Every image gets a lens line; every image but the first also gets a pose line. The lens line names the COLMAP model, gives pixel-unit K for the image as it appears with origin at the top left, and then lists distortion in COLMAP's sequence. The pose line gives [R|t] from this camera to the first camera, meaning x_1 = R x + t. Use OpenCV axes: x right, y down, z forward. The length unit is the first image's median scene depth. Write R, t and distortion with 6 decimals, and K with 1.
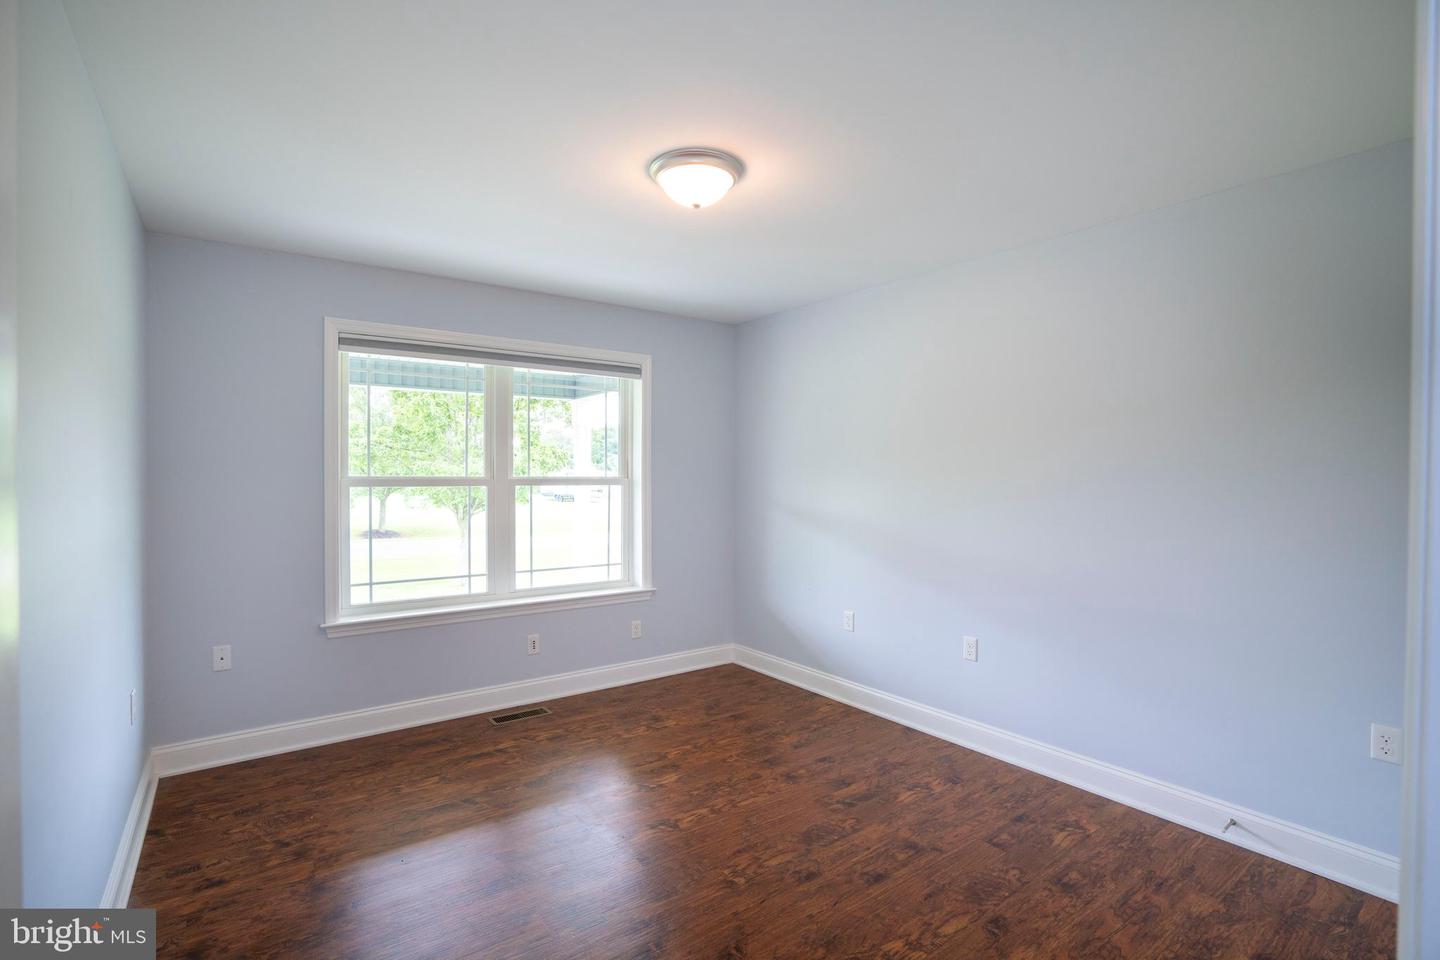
lens RADIAL K [[665.2, 0, 724.9], [0, 665.2, 482.7], [0, 0, 1]] dist [-0.020452, 0.004359]
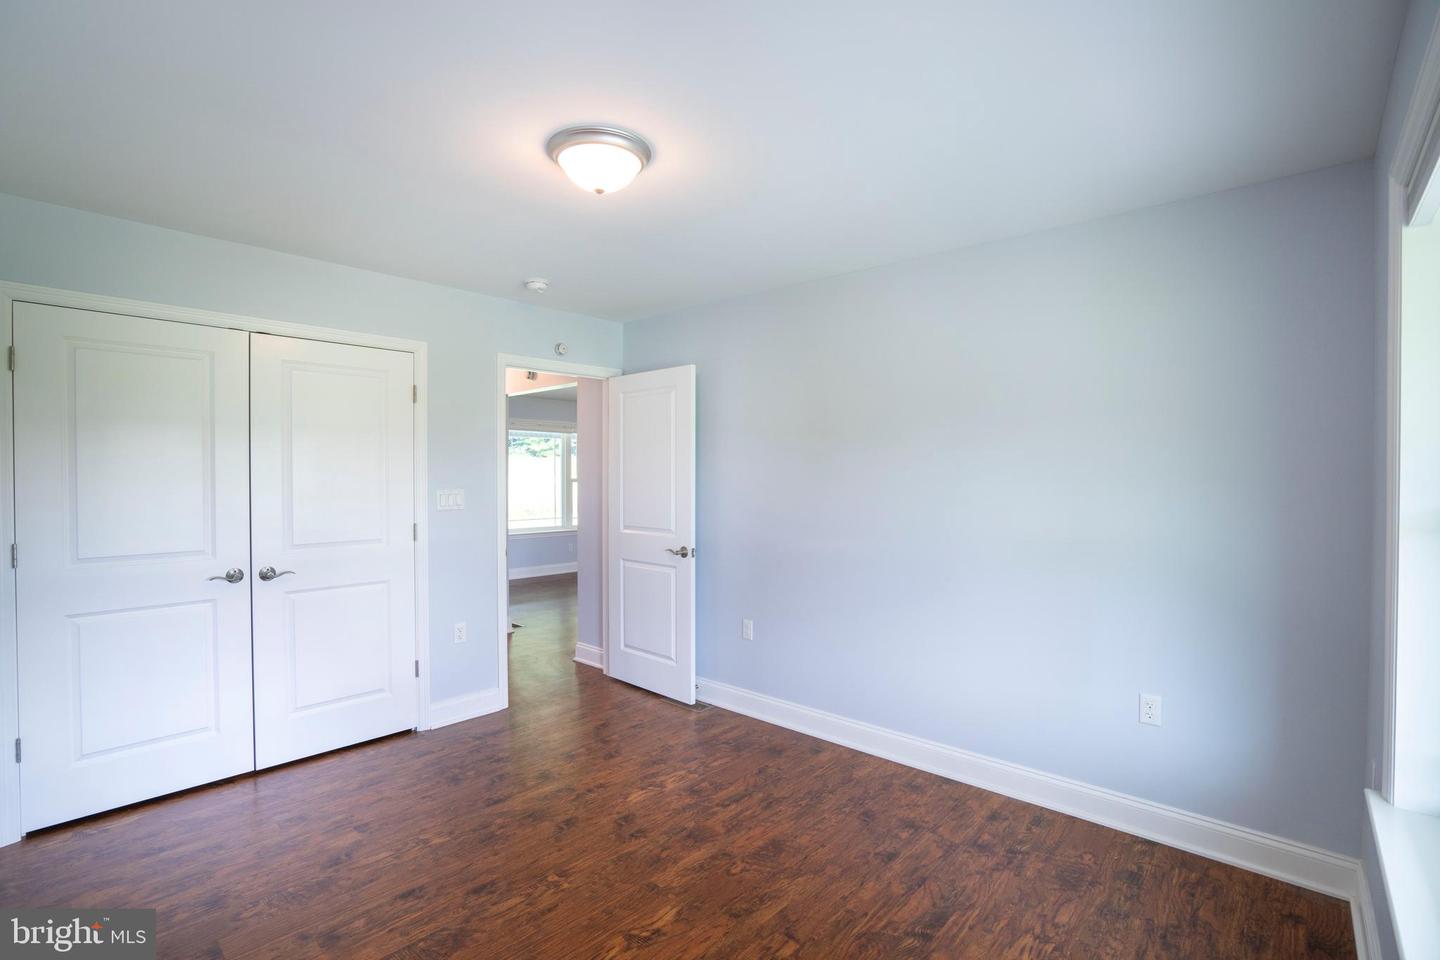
lens RADIAL K [[665.2, 0, 715.9], [0, 665.2, 483.5], [0, 0, 1]] dist [-0.020452, 0.004359]
pose [[-0.984450, -0.001227, -0.175662, -0.037503], [-0.004207, 0.999853, 0.016594, -0.026040], [0.175616, 0.017075, -0.984311, 1.667808]]
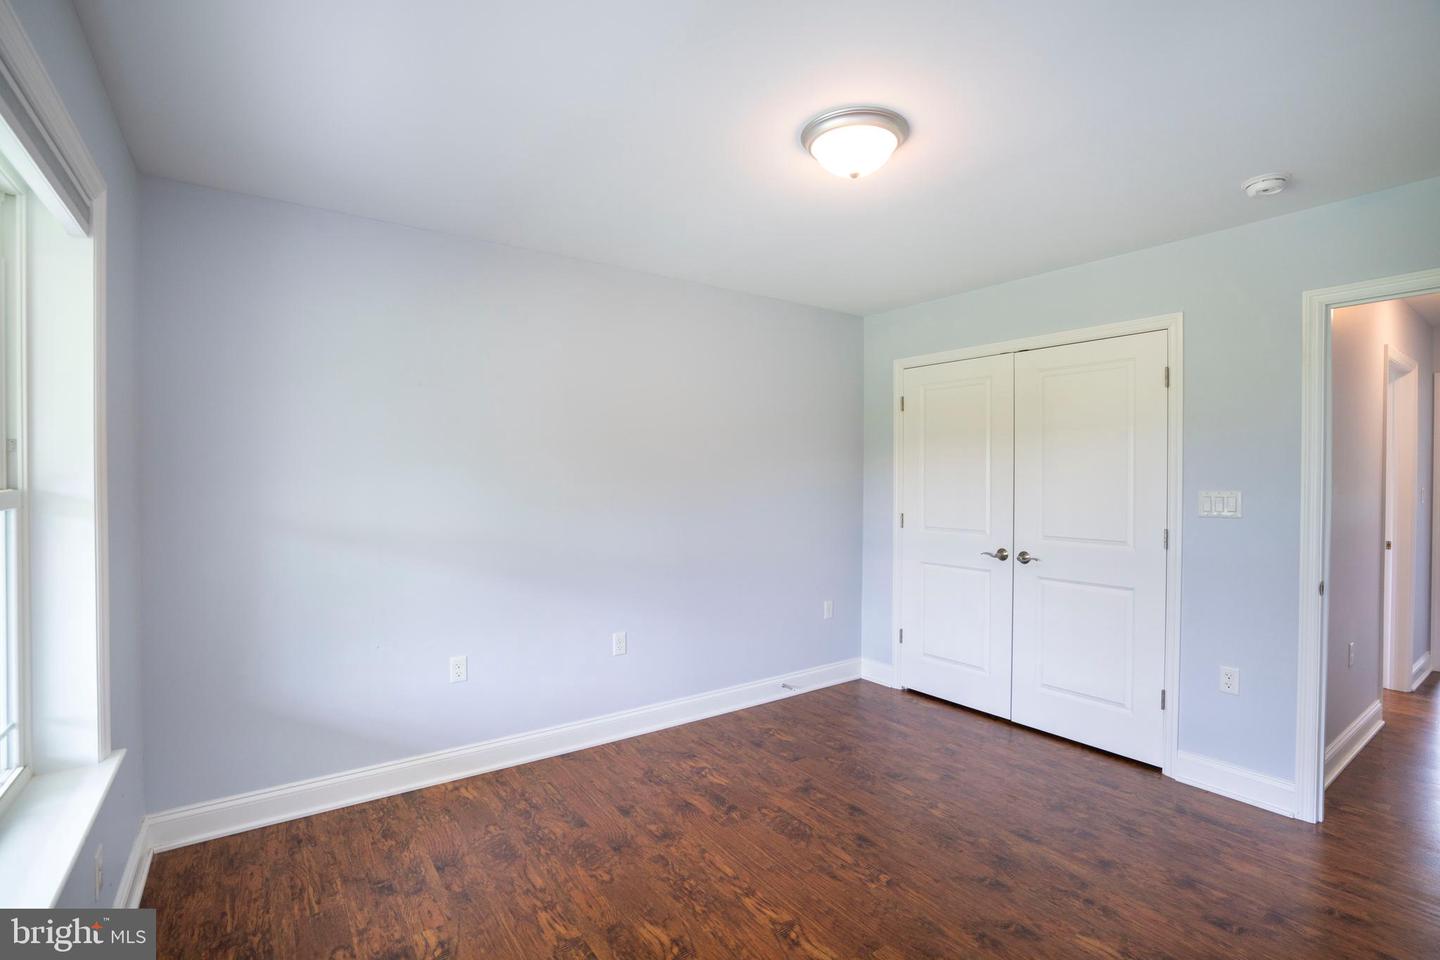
lens RADIAL K [[665.2, 0, 715.9], [0, 665.2, 476.7], [0, 0, 1]] dist [-0.020452, 0.004359]
pose [[0.026679, -0.003355, 0.999638, -0.814195], [0.003808, 0.999987, 0.003255, -0.017214], [-0.999637, 0.003720, 0.026692, 1.001893]]
